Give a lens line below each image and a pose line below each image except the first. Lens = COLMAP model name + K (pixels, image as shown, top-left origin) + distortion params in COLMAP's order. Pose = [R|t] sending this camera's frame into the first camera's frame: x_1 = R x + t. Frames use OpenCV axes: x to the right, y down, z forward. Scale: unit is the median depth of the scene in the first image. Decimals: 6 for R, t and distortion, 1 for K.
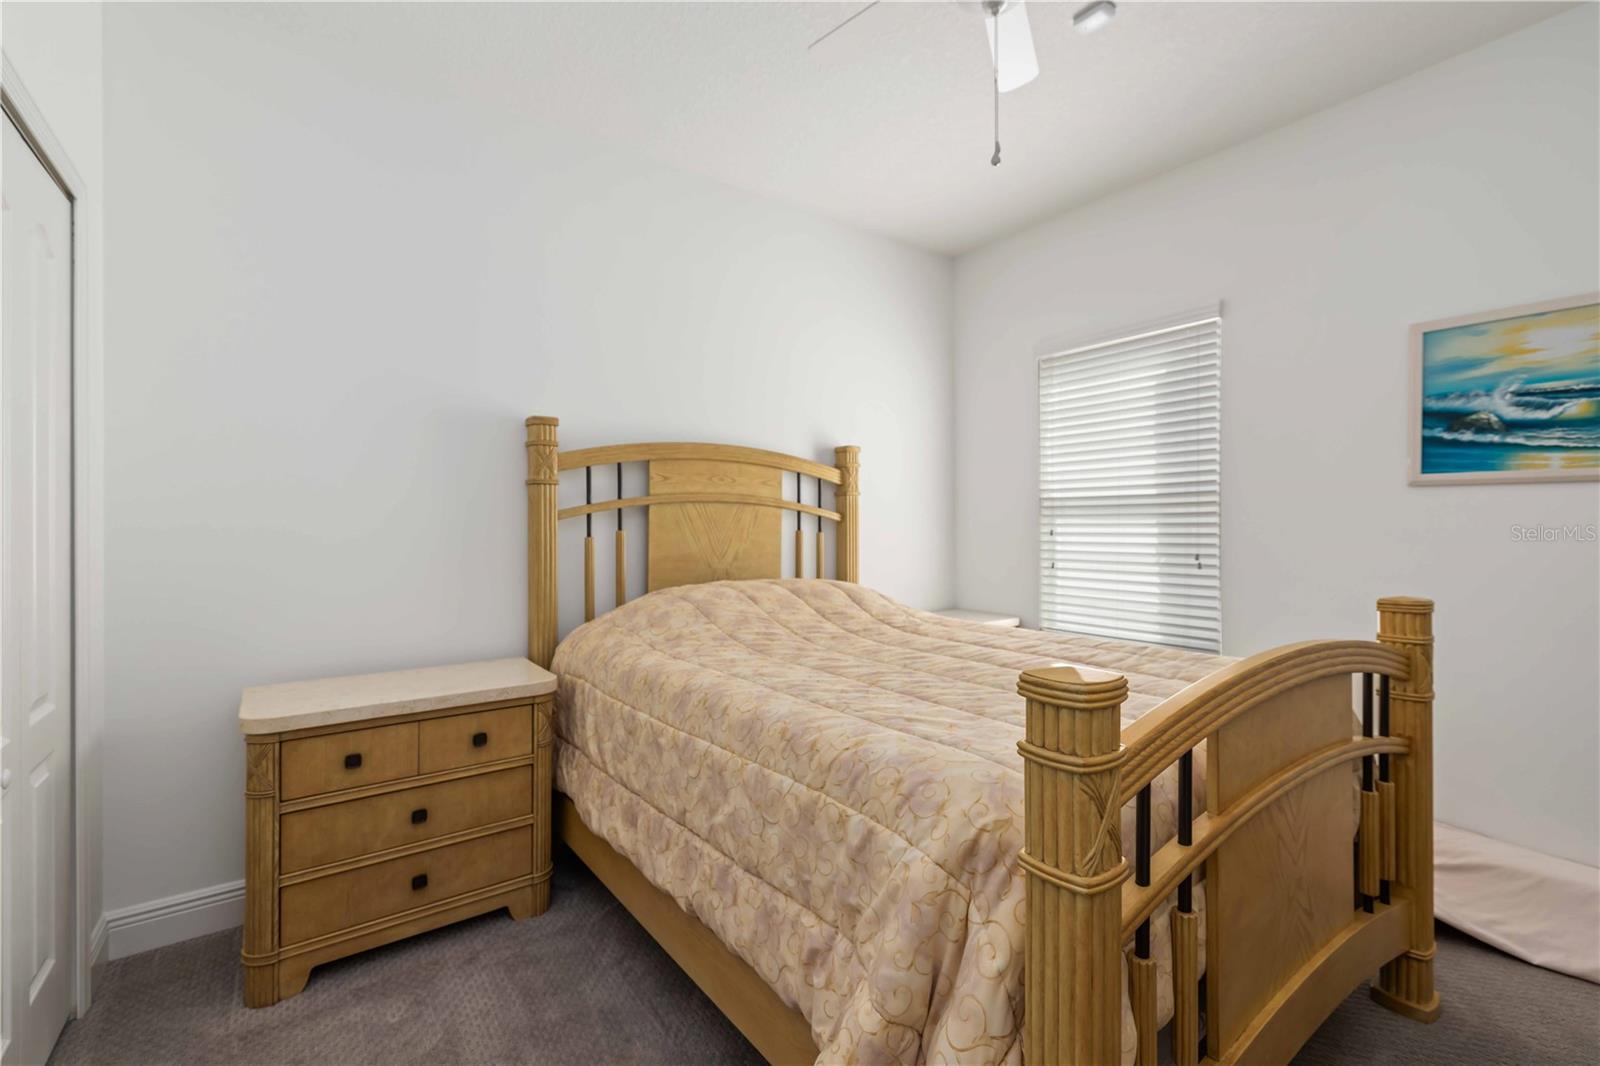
lens RADIAL K [[698.4, 0, 801.7], [0, 698.4, 533.3], [0, 0, 1]] dist [0.004278, 0.000487]
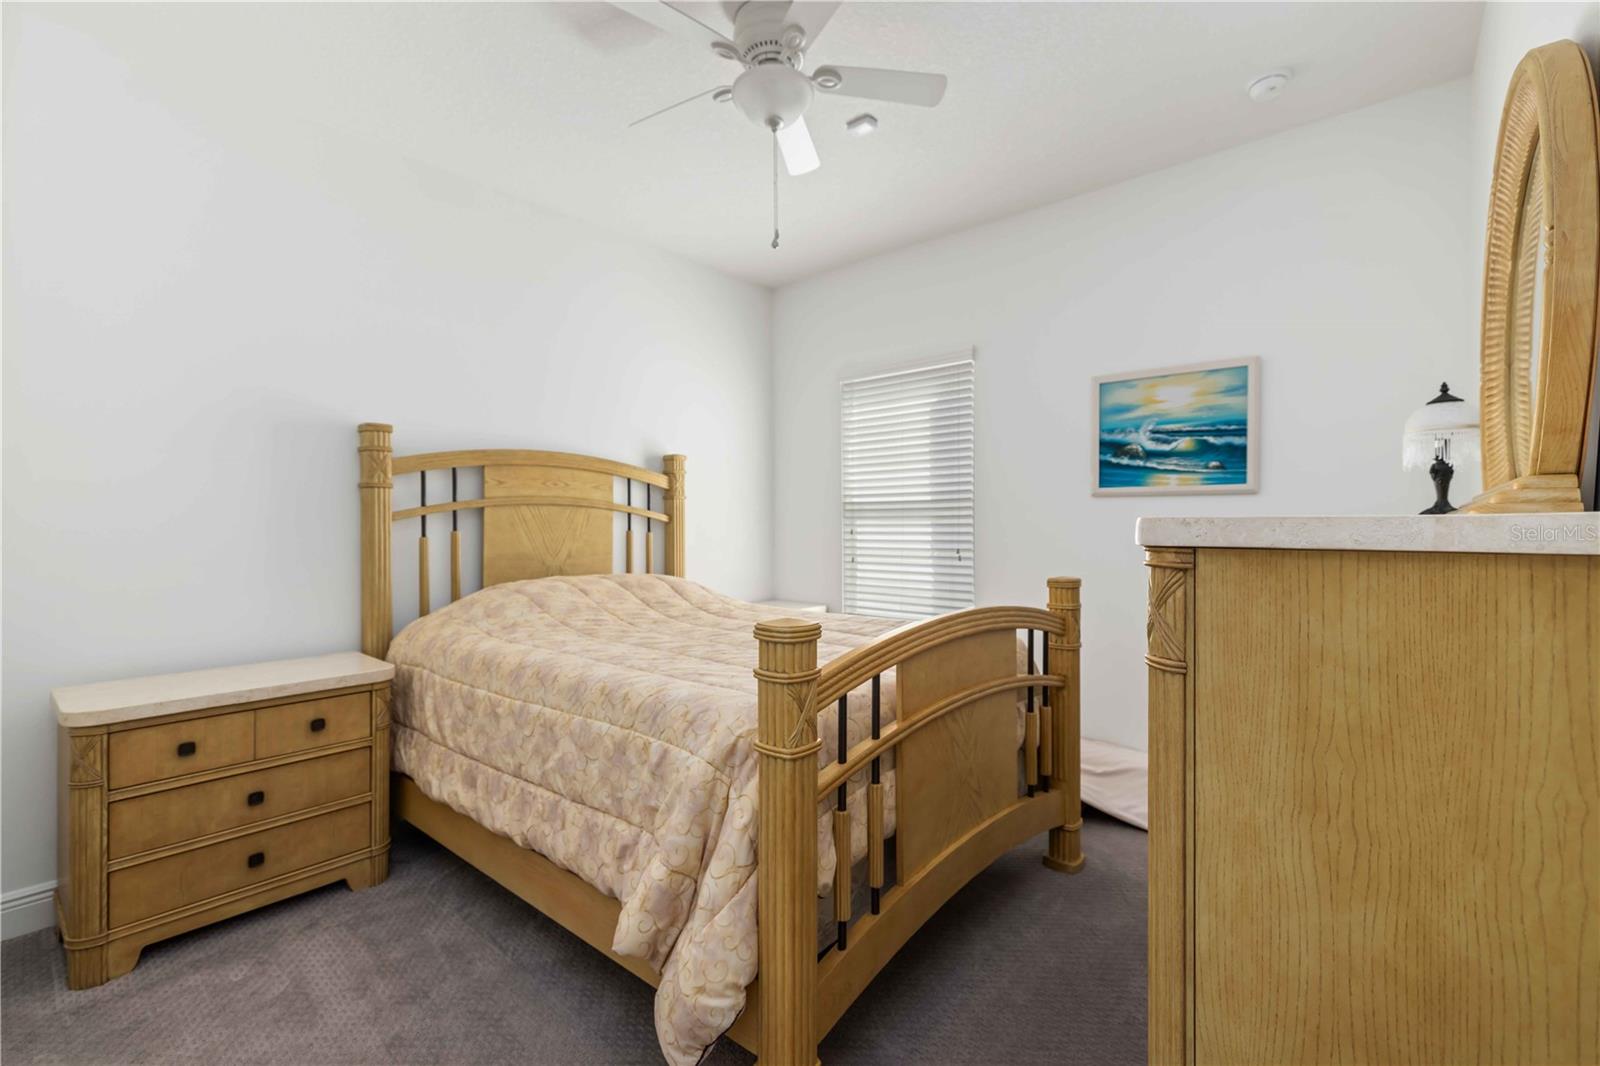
lens RADIAL K [[698.4, 0, 803.1], [0, 698.4, 533.3], [0, 0, 1]] dist [0.004278, 0.000487]
pose [[0.975849, -0.003046, 0.218427, 0.039075], [0.003071, 0.999995, 0.000227, 0.001515], [-0.218426, 0.000449, 0.975853, -0.239703]]
